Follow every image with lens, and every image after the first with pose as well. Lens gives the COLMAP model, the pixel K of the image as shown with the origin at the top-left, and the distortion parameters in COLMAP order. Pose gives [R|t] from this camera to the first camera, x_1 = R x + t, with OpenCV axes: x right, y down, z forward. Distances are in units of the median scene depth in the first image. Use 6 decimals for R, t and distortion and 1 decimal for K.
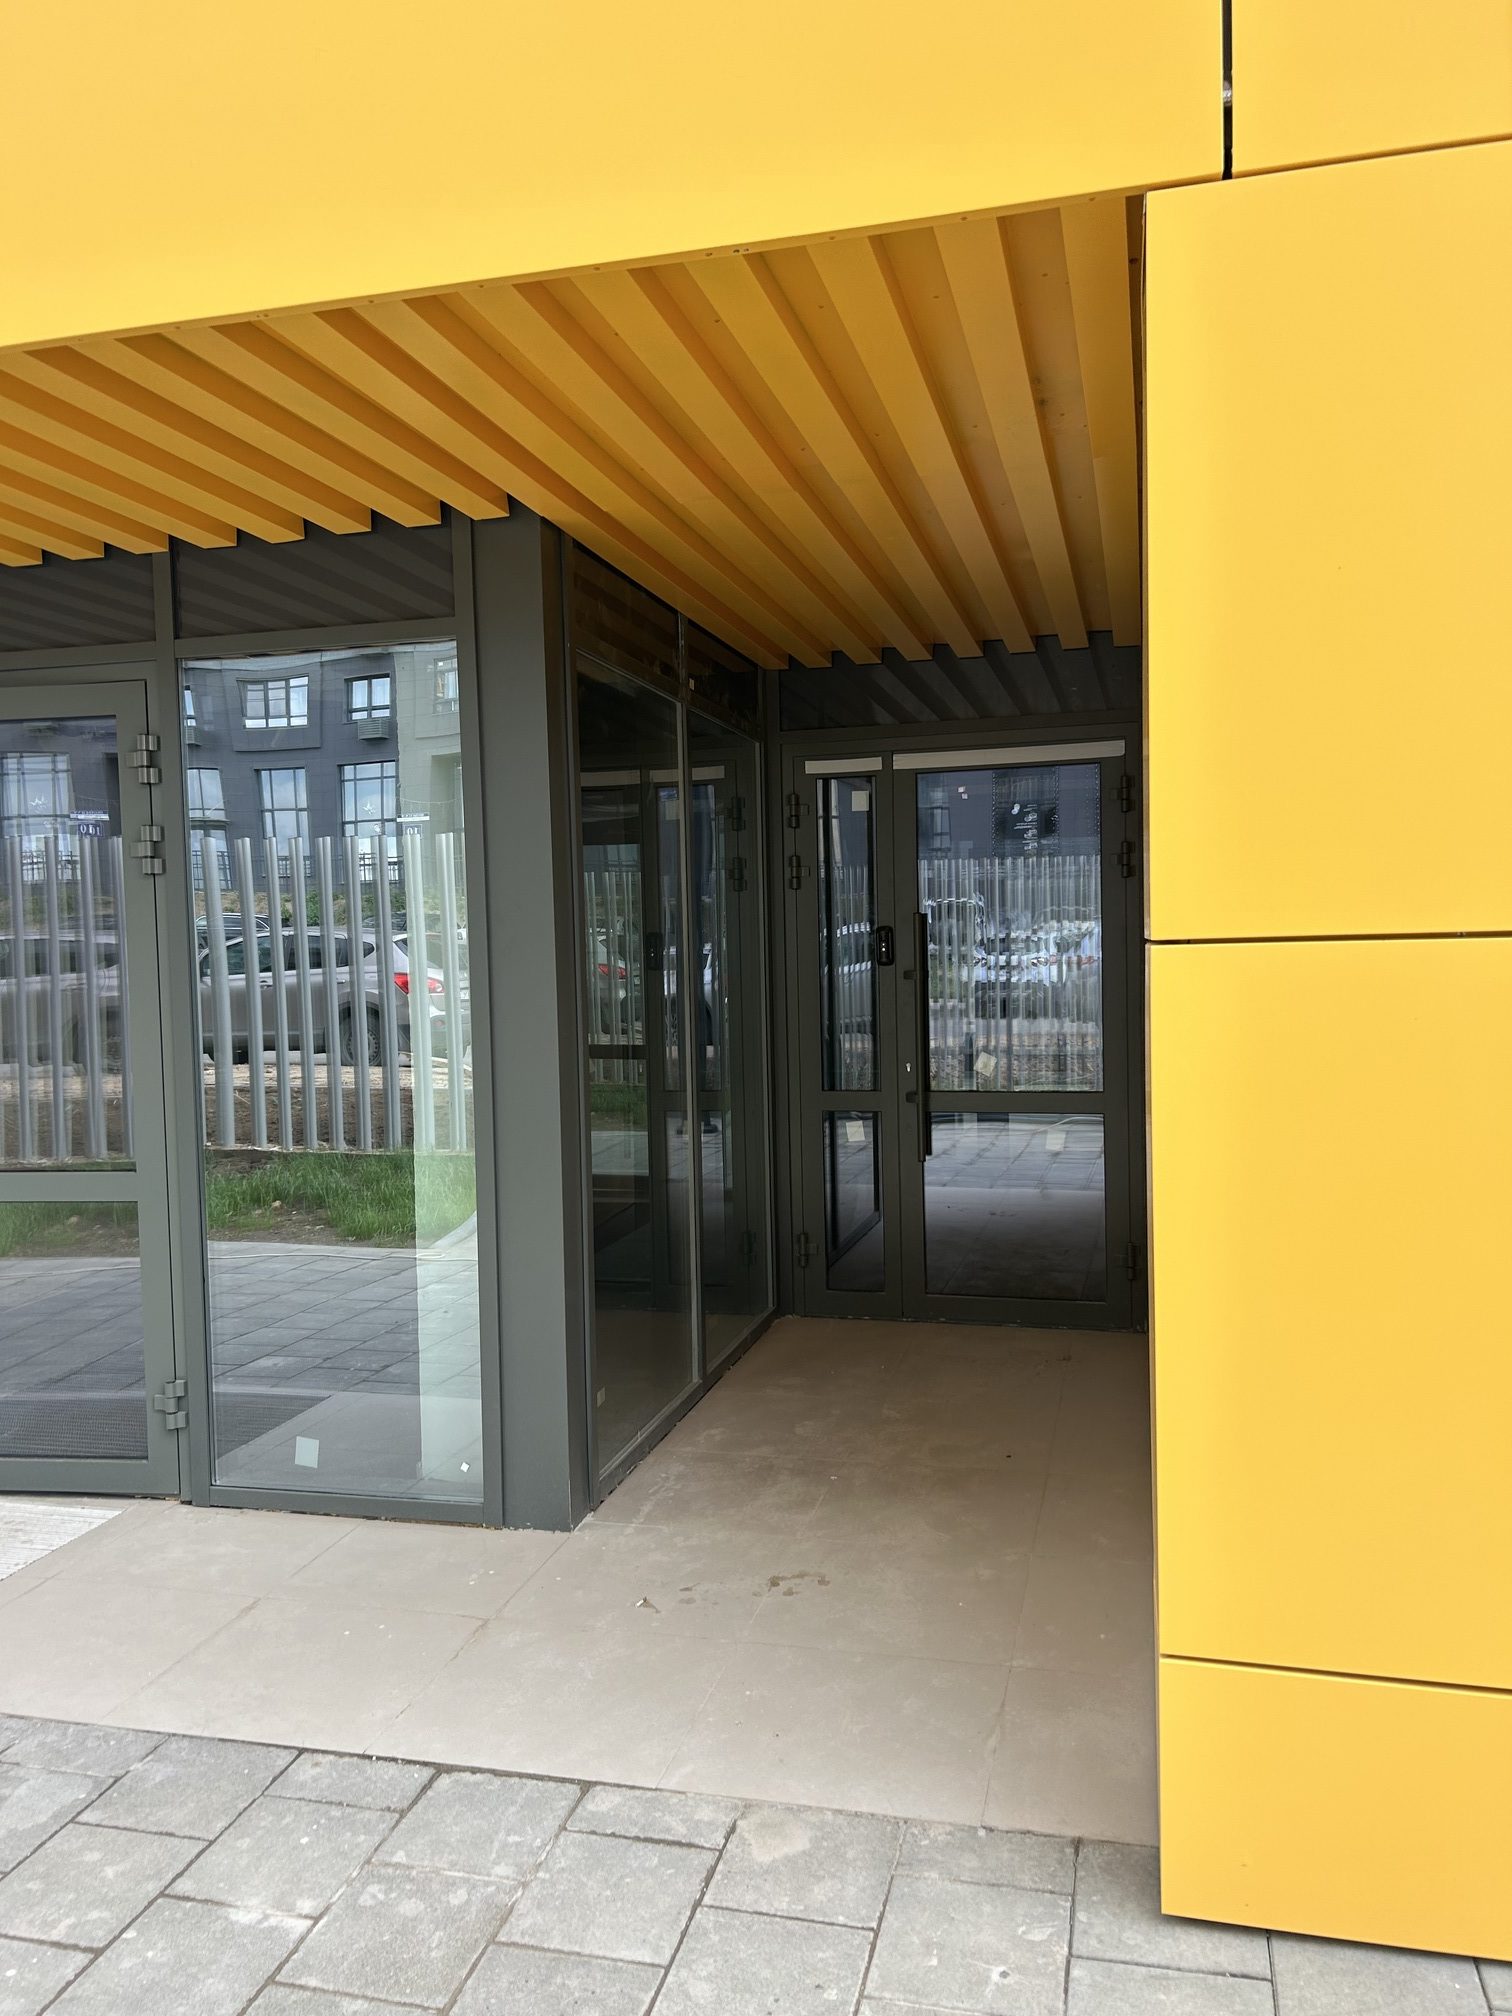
lens RADIAL K [[1516.4, 0, 759.5], [0, 1516.4, 1017.9], [0, 0, 1]] dist [0.042266, -0.042446]
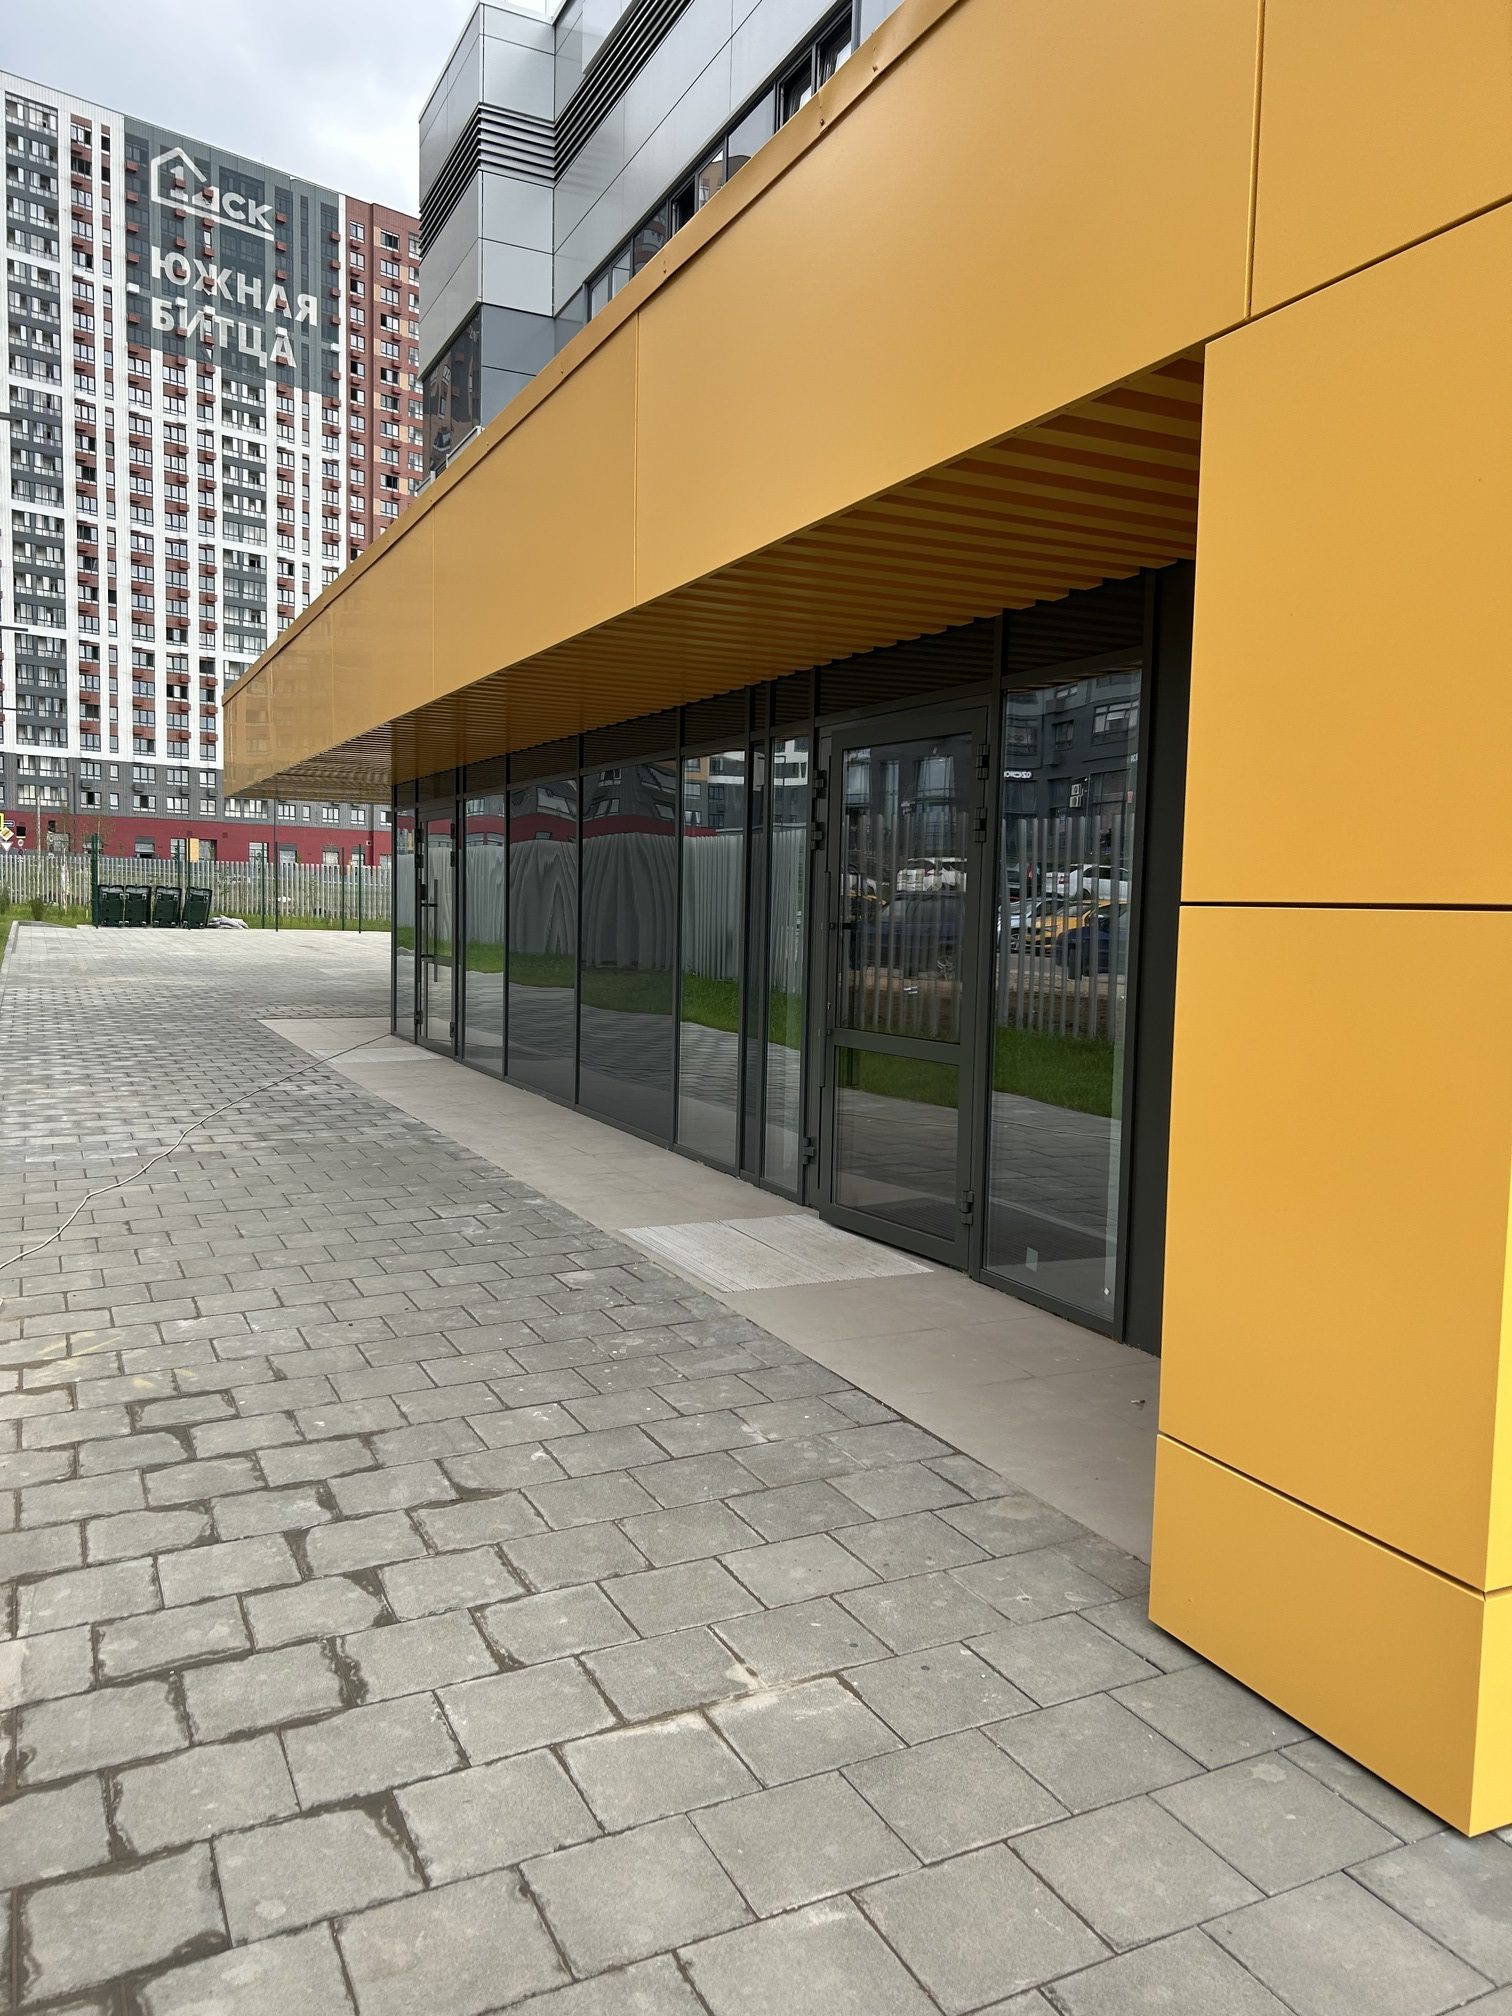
lens RADIAL K [[1525.5, 0, 756.0], [0, 1525.5, 1008.0], [0, 0, 1]] dist [0.103952, -0.132146]
pose [[0.634853, 0.091355, -0.767213, 0.589942], [-0.072832, 0.995640, 0.058287, -0.005373], [0.769193, 0.018874, 0.638738, -0.087236]]
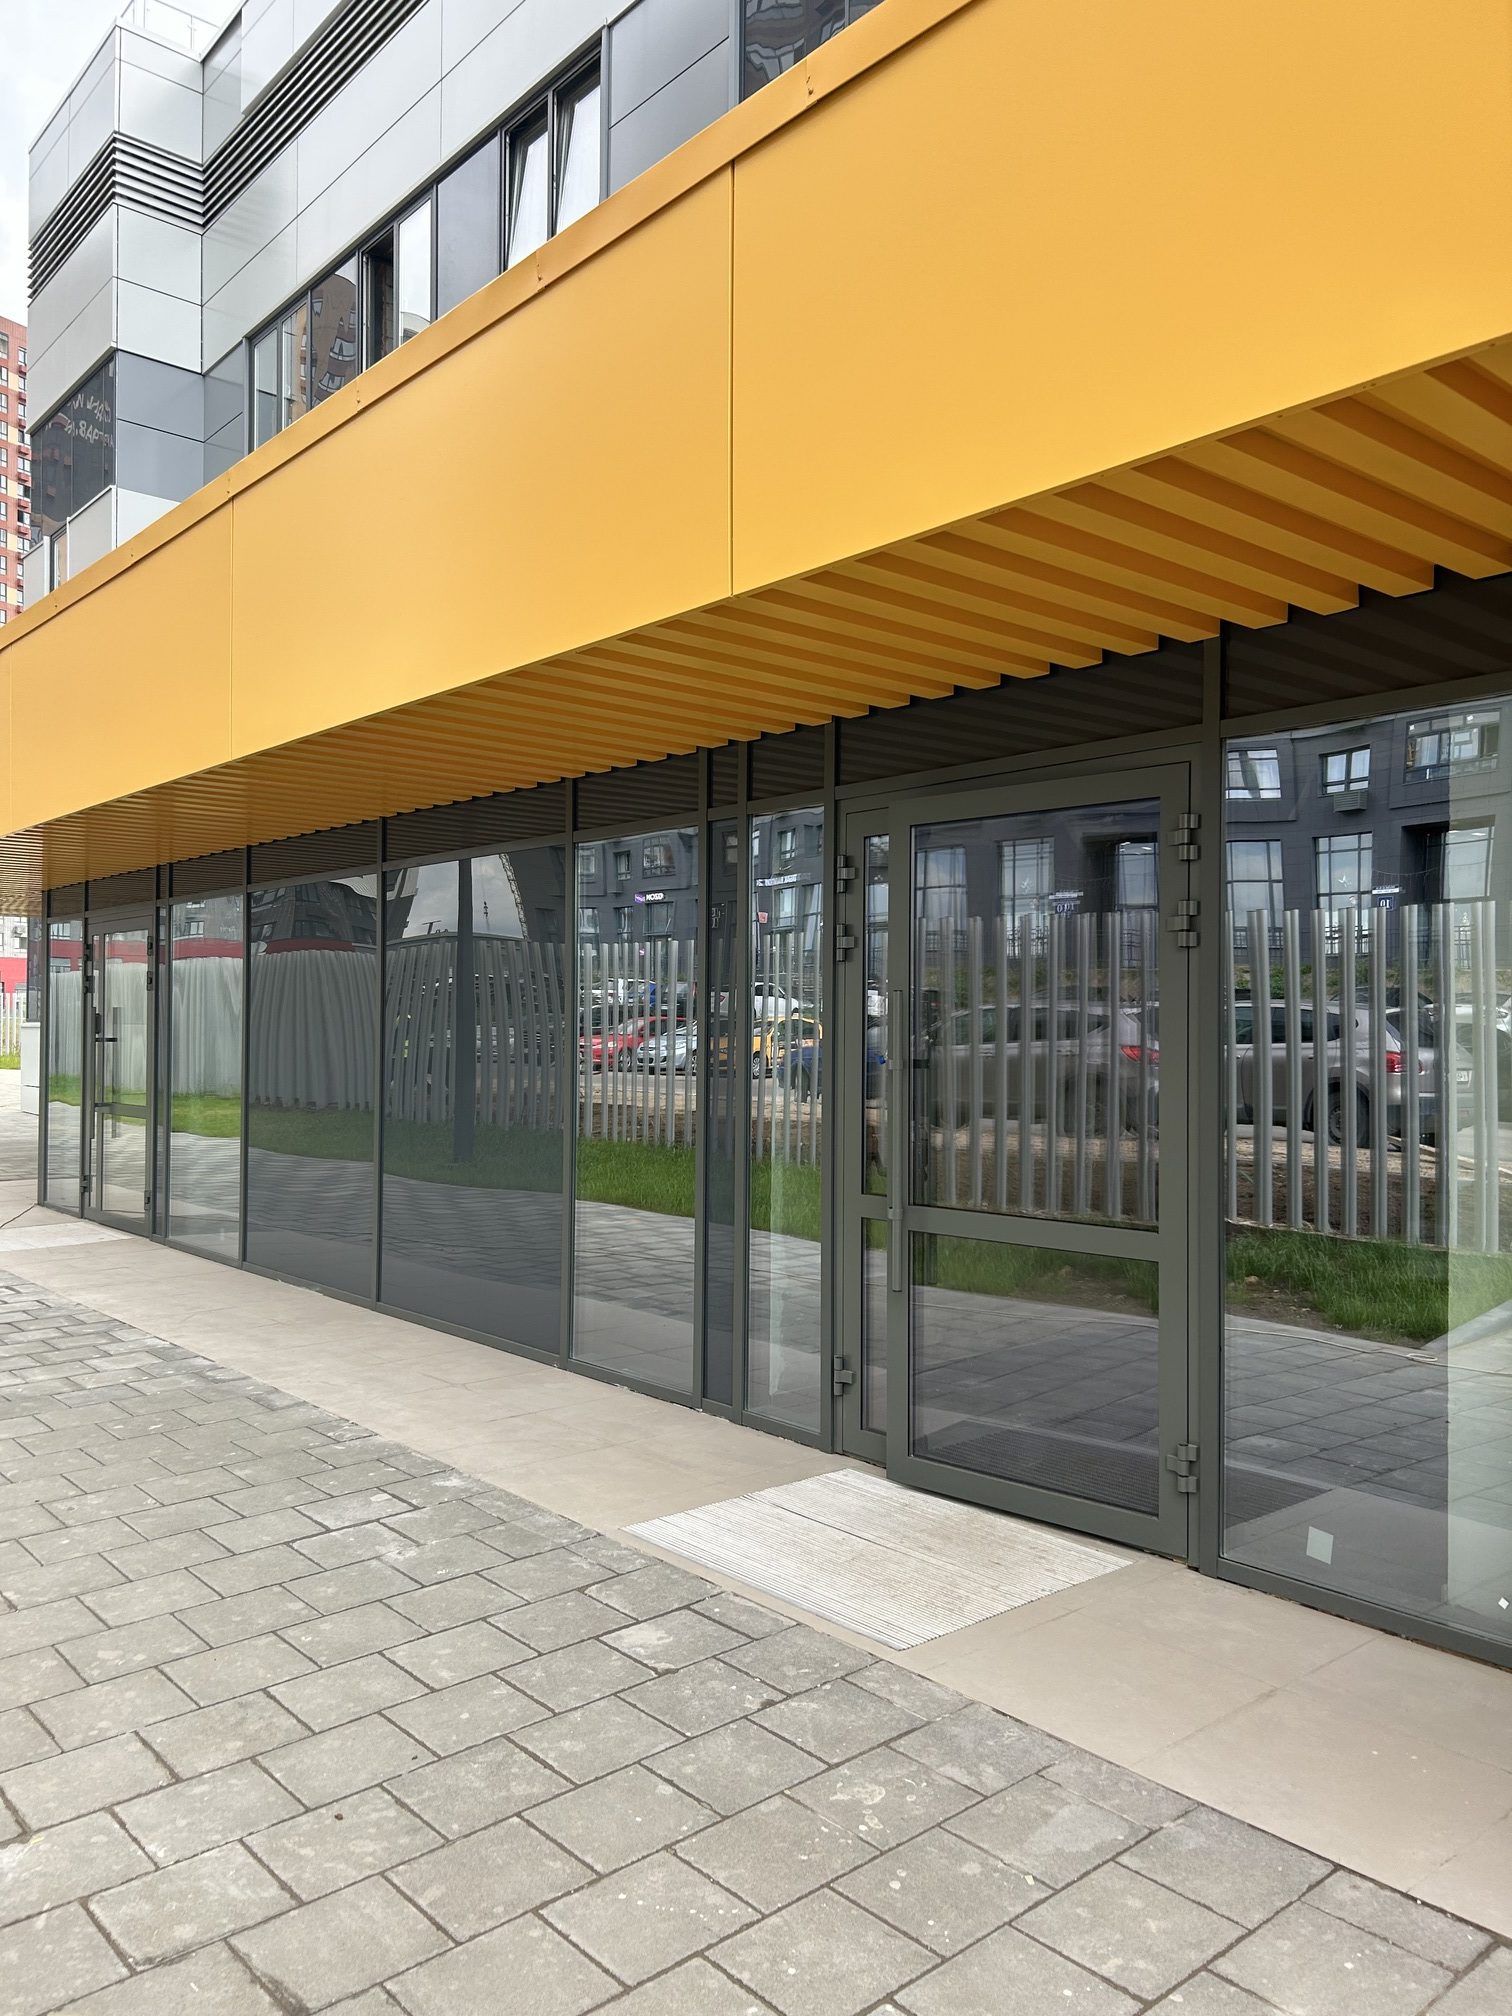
lens RADIAL K [[1515.5, 0, 765.5], [0, 1515.5, 1015.7], [0, 0, 1]] dist [0.041474, -0.044248]
pose [[0.822791, 0.025957, -0.567752, -0.046136], [-0.054270, 0.997980, -0.033022, 0.001955], [0.565748, 0.057982, 0.822537, -0.008815]]
